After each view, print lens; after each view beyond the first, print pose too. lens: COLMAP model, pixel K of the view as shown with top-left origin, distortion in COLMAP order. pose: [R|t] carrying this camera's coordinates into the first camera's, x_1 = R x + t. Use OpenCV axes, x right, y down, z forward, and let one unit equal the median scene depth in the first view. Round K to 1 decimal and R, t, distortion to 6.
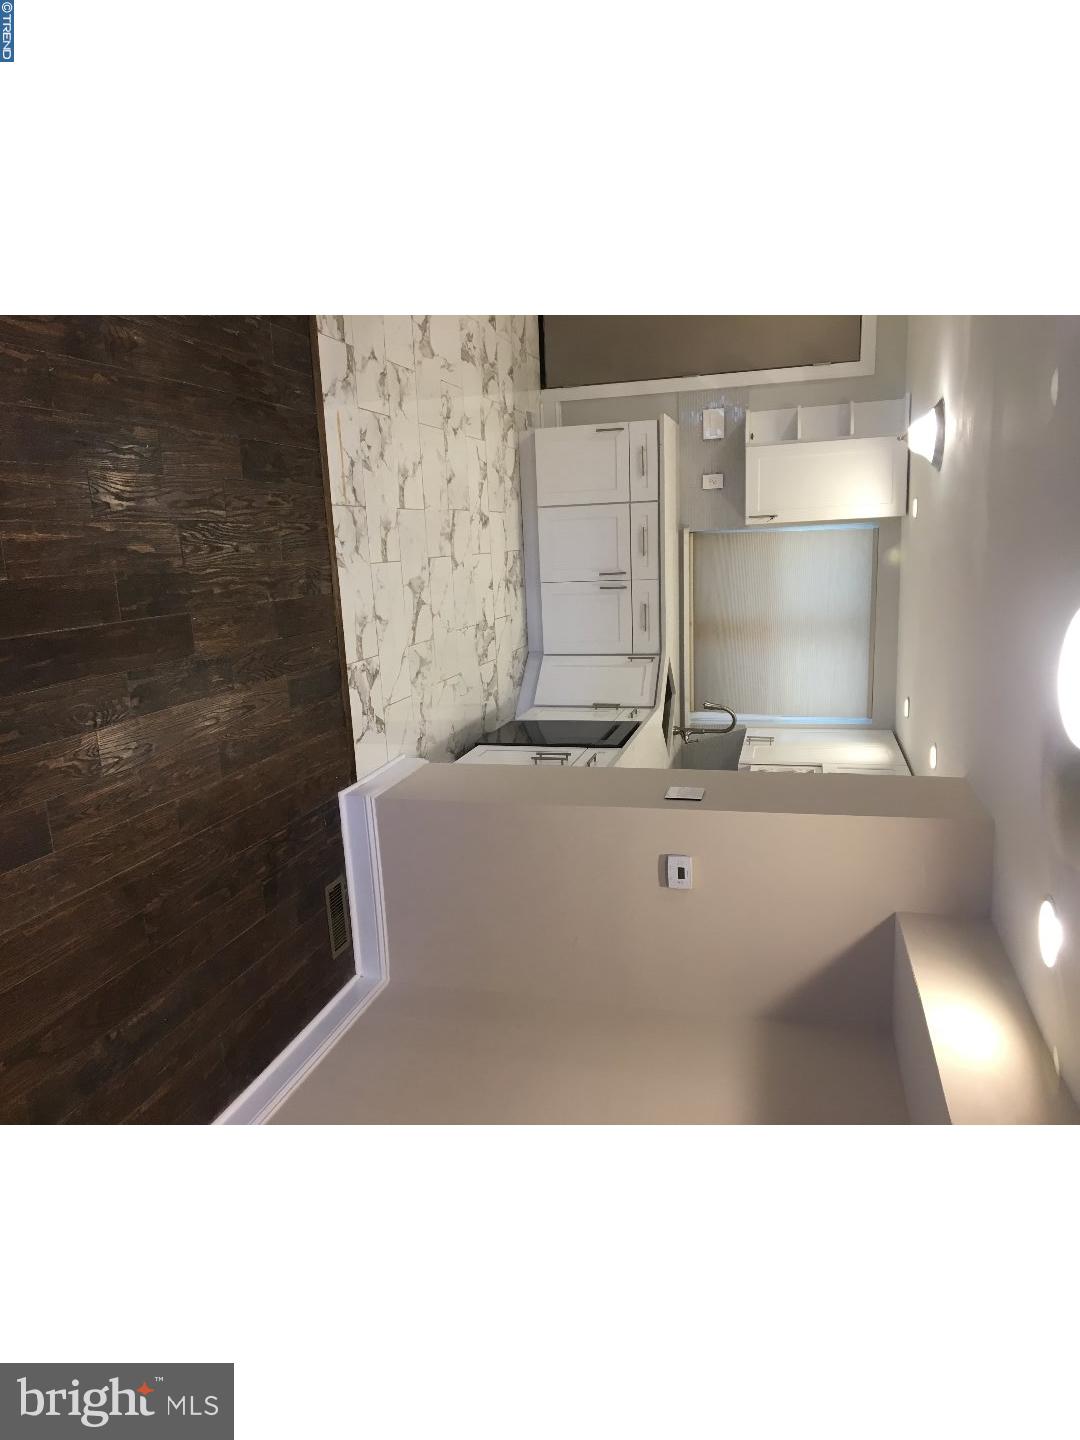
lens RADIAL K [[904.0, 0, 539.5], [0, 904.0, 723.1], [0, 0, 1]] dist [0.099880, -0.158509]
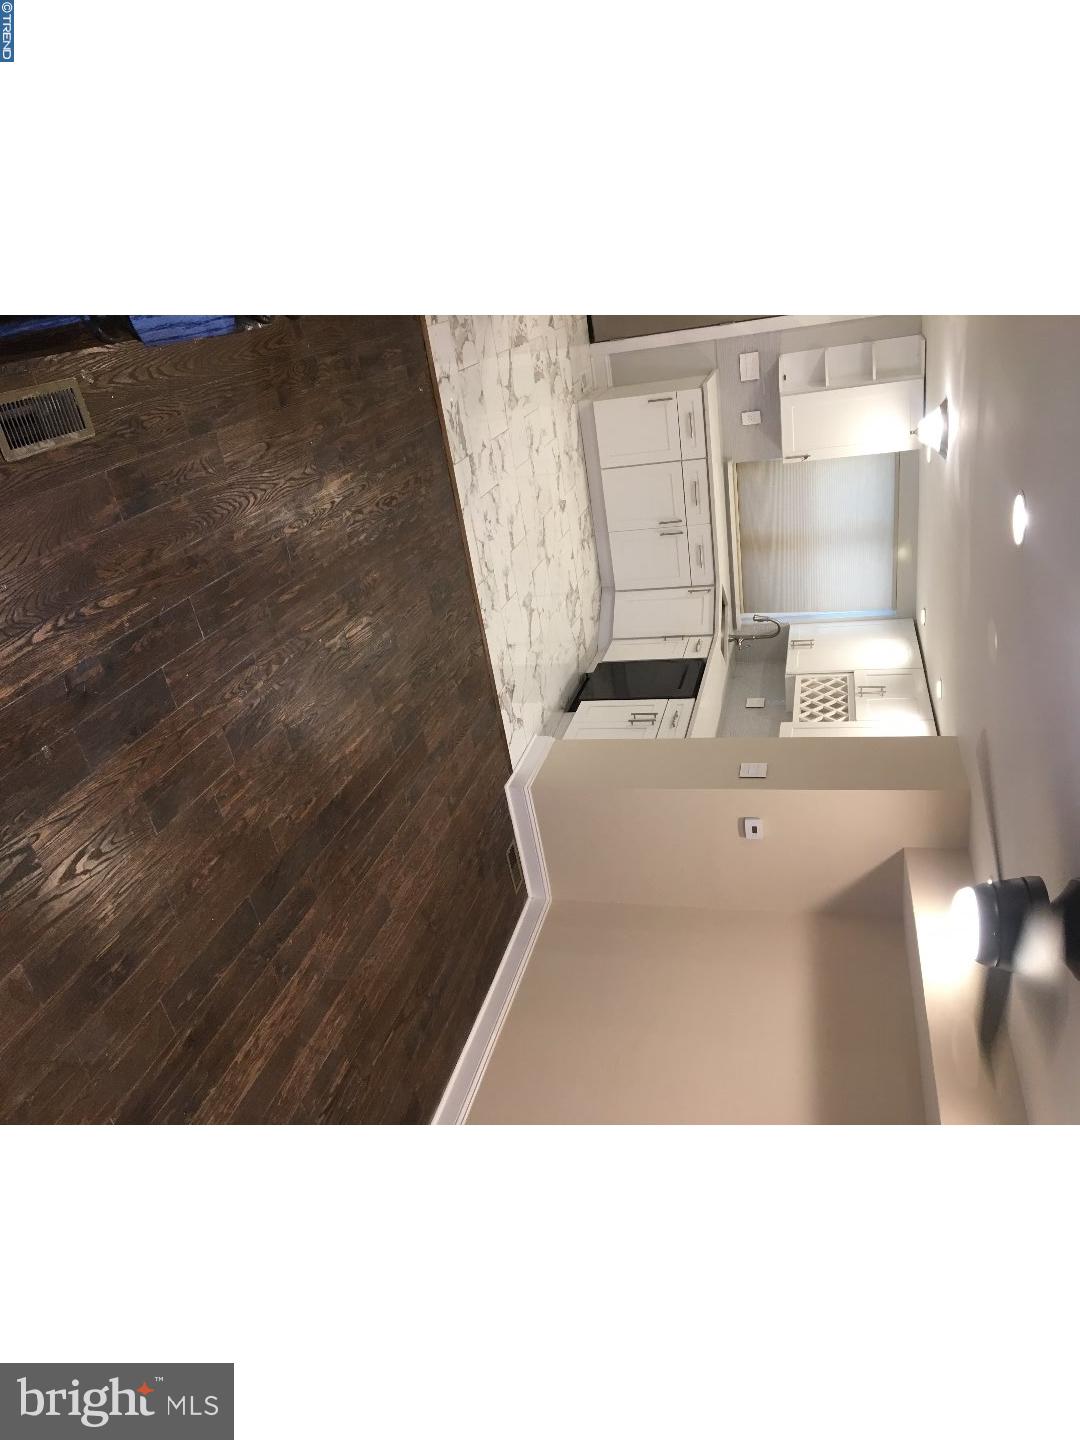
lens RADIAL K [[904.0, 0, 539.5], [0, 904.0, 723.1], [0, 0, 1]] dist [0.099880, -0.158509]
pose [[0.993492, -0.101454, -0.051784, -0.058684], [0.111381, 0.960461, 0.255163, -0.258245], [0.023849, -0.259270, 0.965510, -0.231270]]
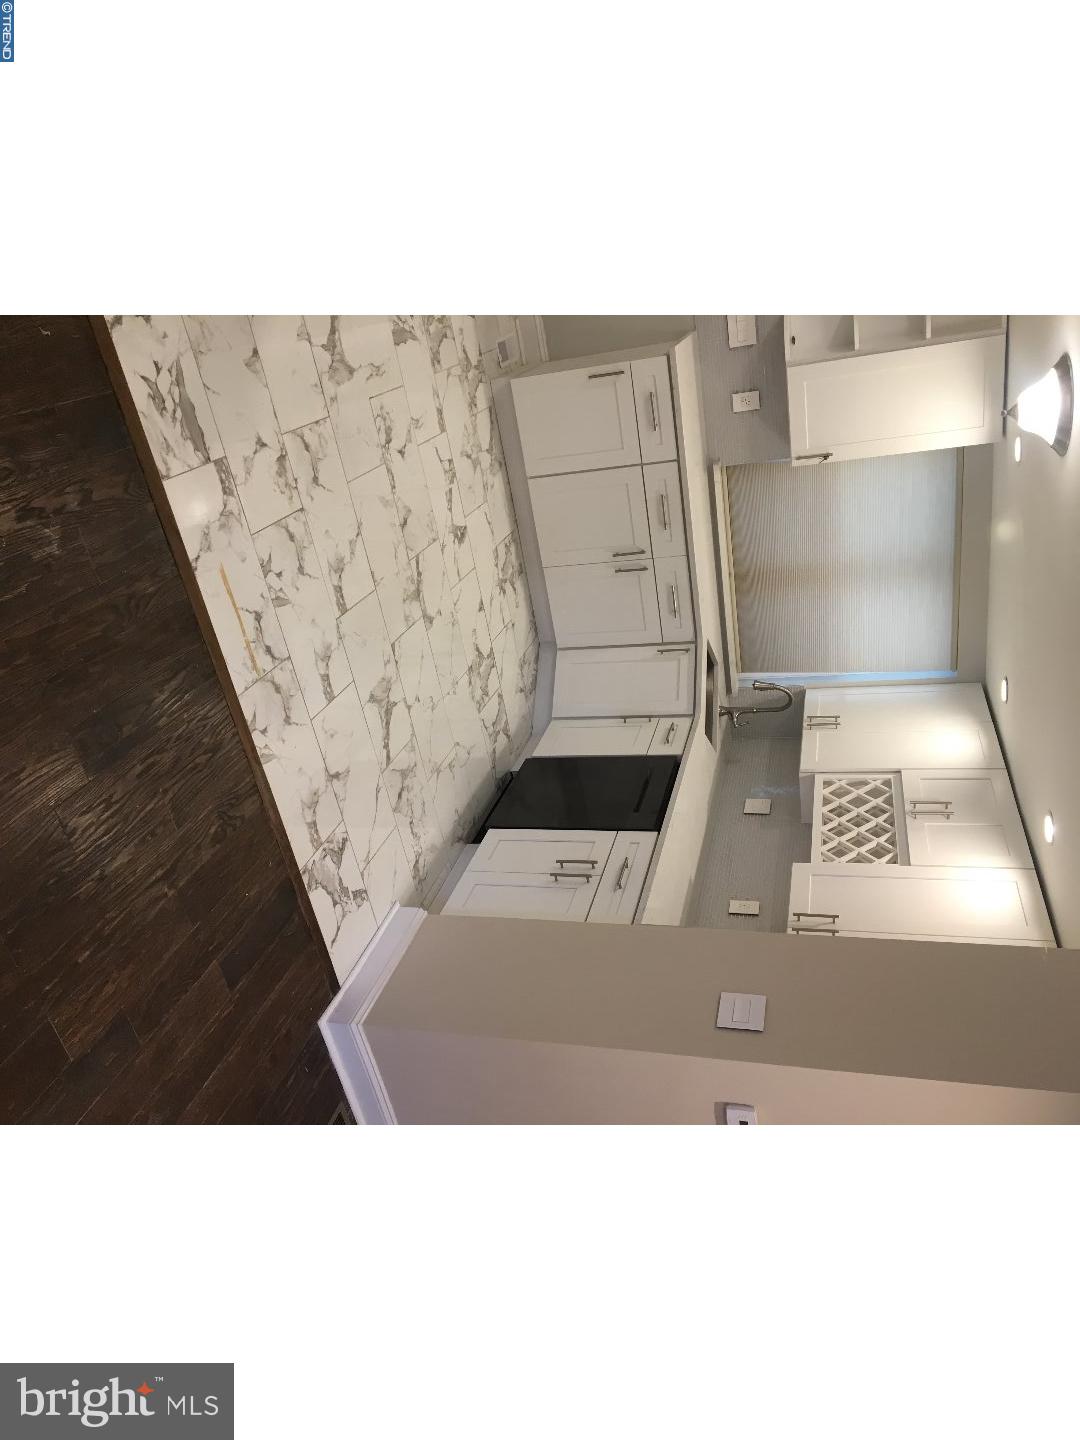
lens RADIAL K [[904.0, 0, 539.5], [0, 904.0, 723.1], [0, 0, 1]] dist [0.099880, -0.158509]
pose [[0.991195, -0.110754, -0.072564, 0.047920], [0.125562, 0.960164, 0.249638, -0.255491], [0.042025, -0.256551, 0.965617, 0.191114]]
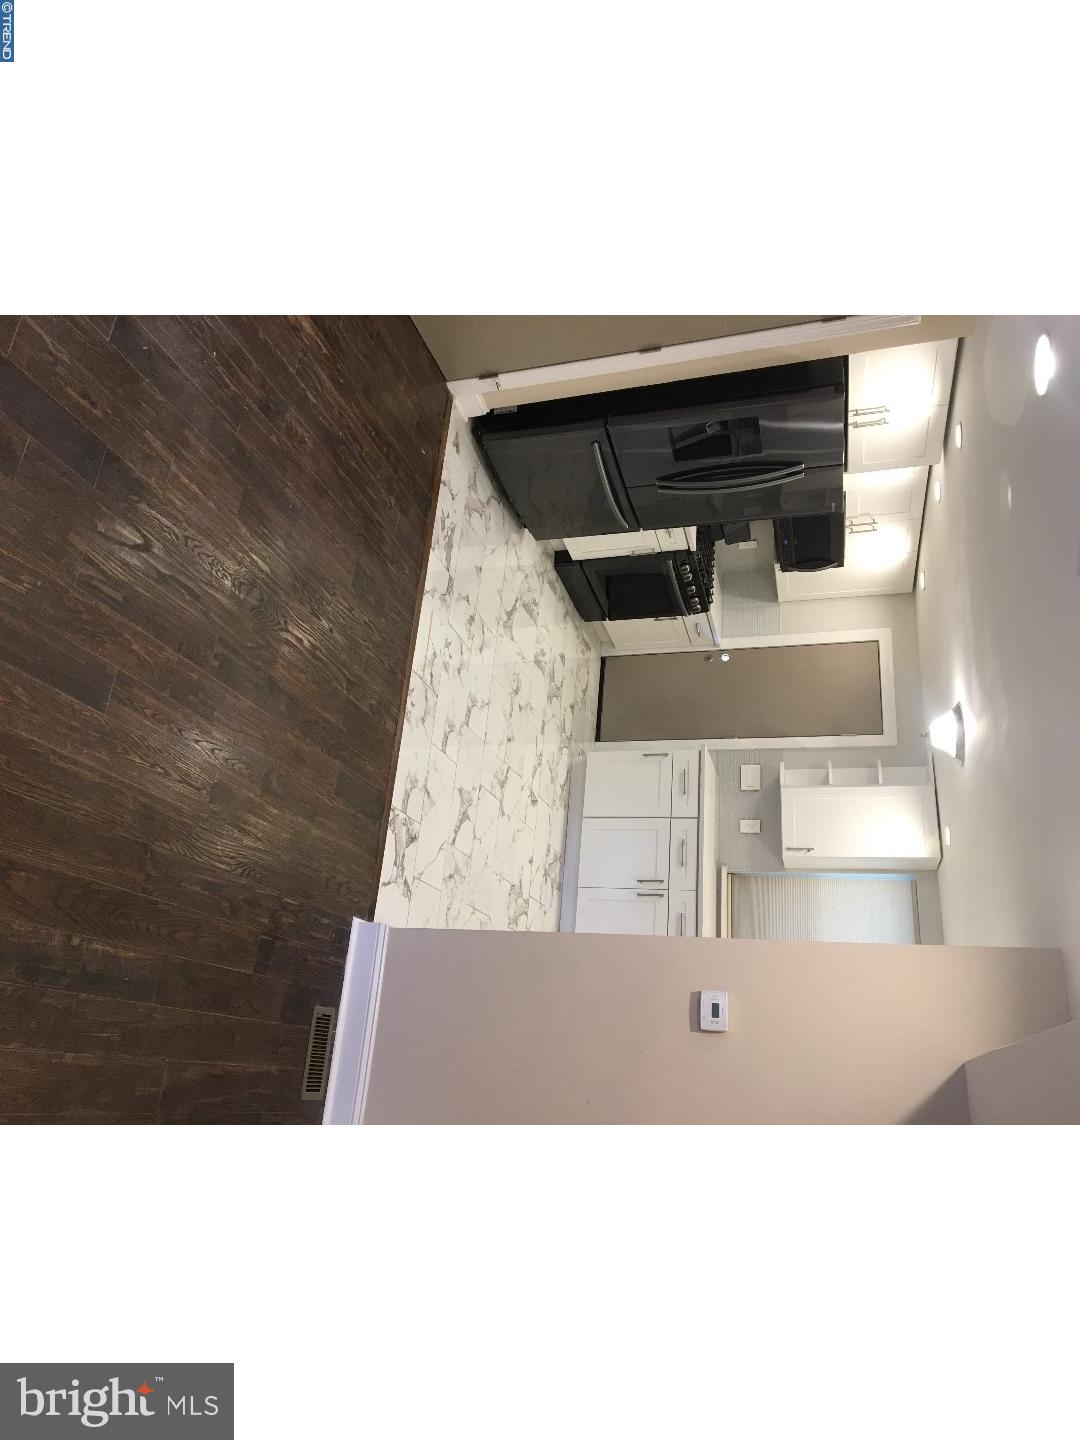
lens RADIAL K [[904.0, 0, 539.5], [0, 904.0, 723.1], [0, 0, 1]] dist [0.099880, -0.158509]
pose [[0.991527, 0.108999, -0.070667, 0.011607], [-0.129902, 0.830717, -0.541327, 0.277456], [-0.000300, 0.545920, 0.837837, 0.062950]]
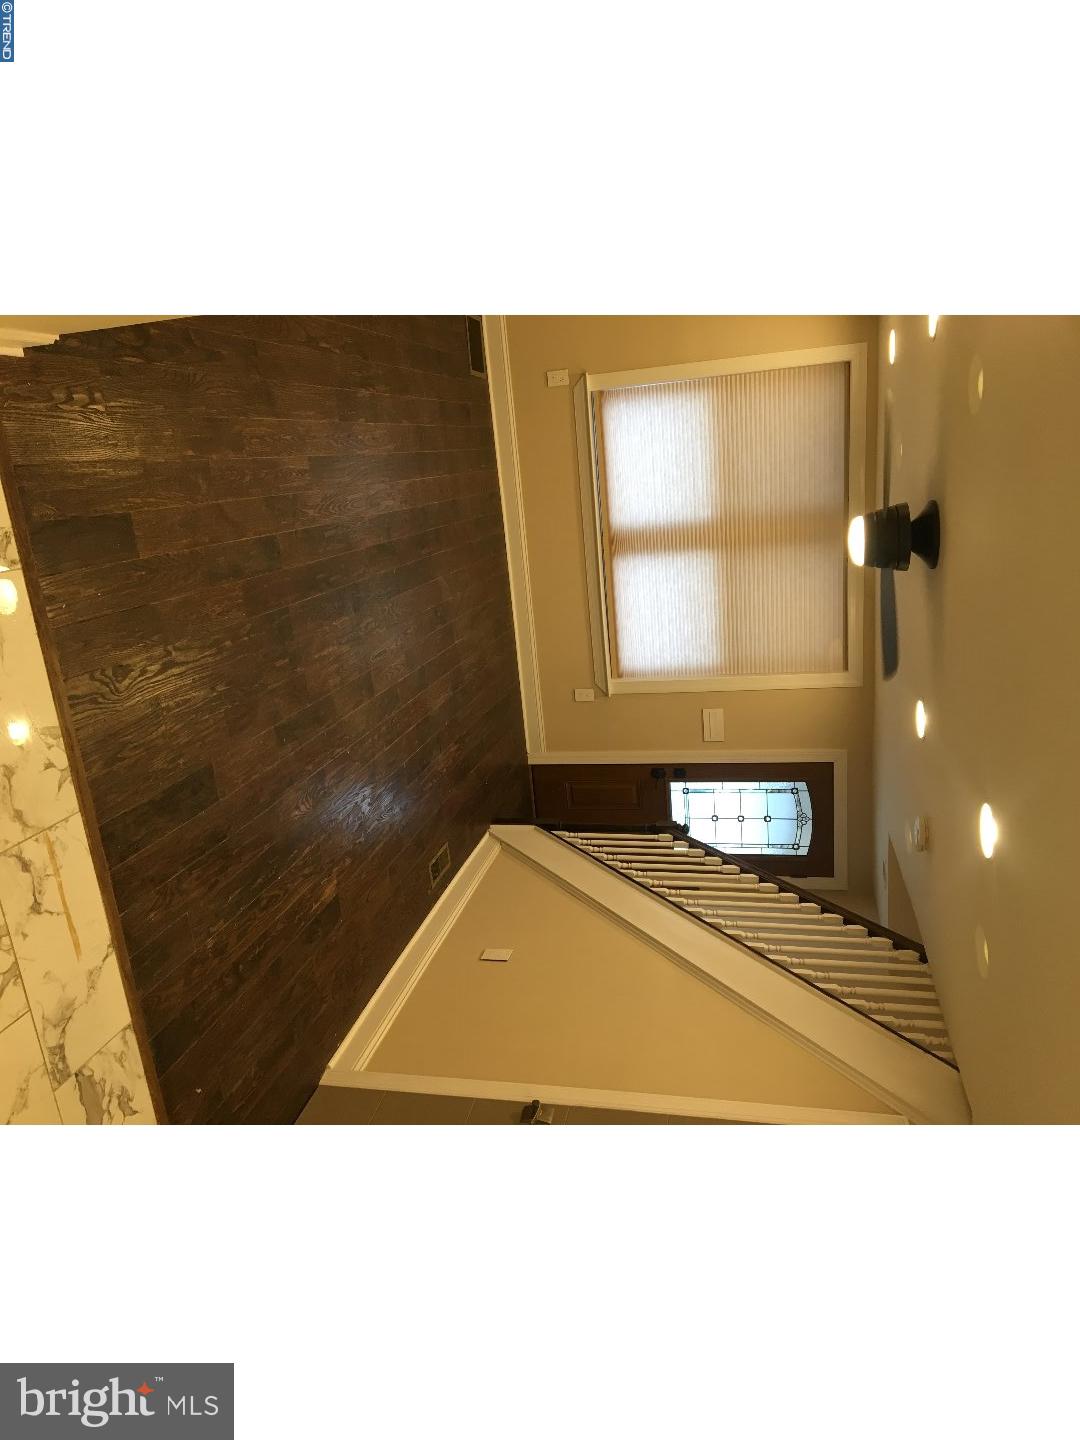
lens RADIAL K [[904.0, 0, 539.5], [0, 904.0, 723.1], [0, 0, 1]] dist [0.099880, -0.158509]
pose [[0.869077, 0.019067, -0.494308, 0.269029], [-0.024555, -0.996362, -0.081603, -0.087582], [-0.494066, 0.083057, -0.865448, 0.961219]]
